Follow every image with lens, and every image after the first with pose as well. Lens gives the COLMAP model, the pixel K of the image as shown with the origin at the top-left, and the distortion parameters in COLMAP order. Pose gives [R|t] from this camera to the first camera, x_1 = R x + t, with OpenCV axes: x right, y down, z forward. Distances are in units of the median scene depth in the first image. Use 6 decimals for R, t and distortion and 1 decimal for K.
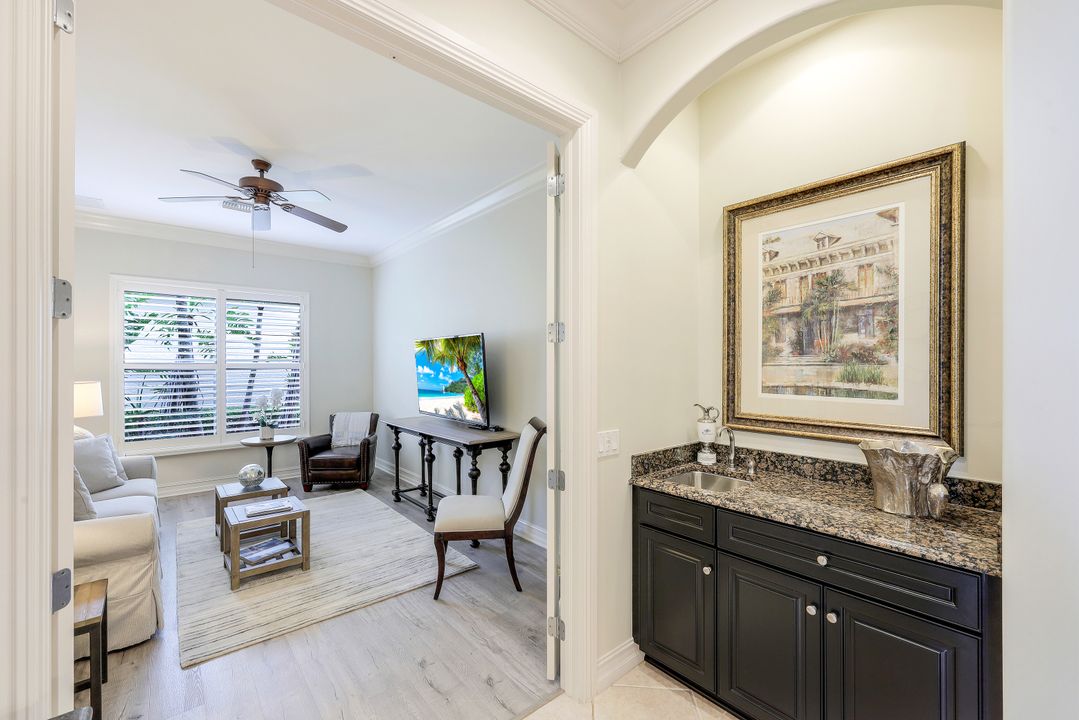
lens RADIAL K [[449.8, 0, 539.5], [0, 449.8, 360.0], [0, 0, 1]] dist [0.000736, 0.000217]
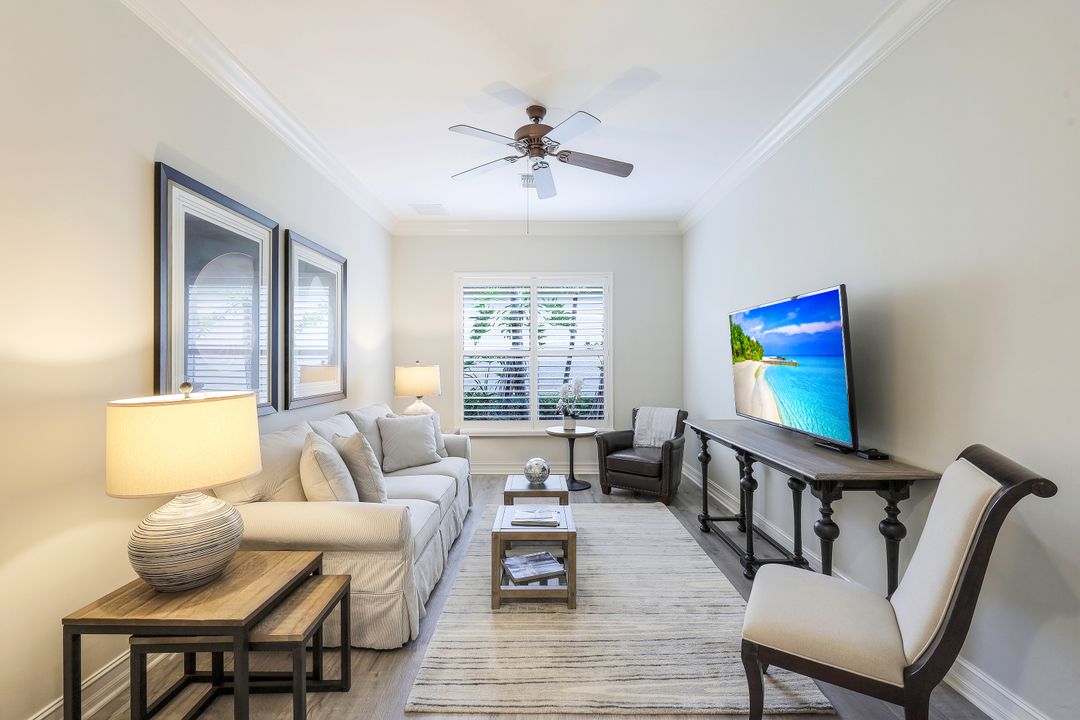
lens RADIAL K [[457.7, 0, 540.7], [0, 457.7, 361.5], [0, 0, 1]] dist [0.004293, 0.000226]
pose [[0.762828, 0.004363, -0.646587, -0.040931], [0.006535, 0.999874, 0.014457, 0.024182], [0.646569, -0.015254, 0.762703, 0.288321]]
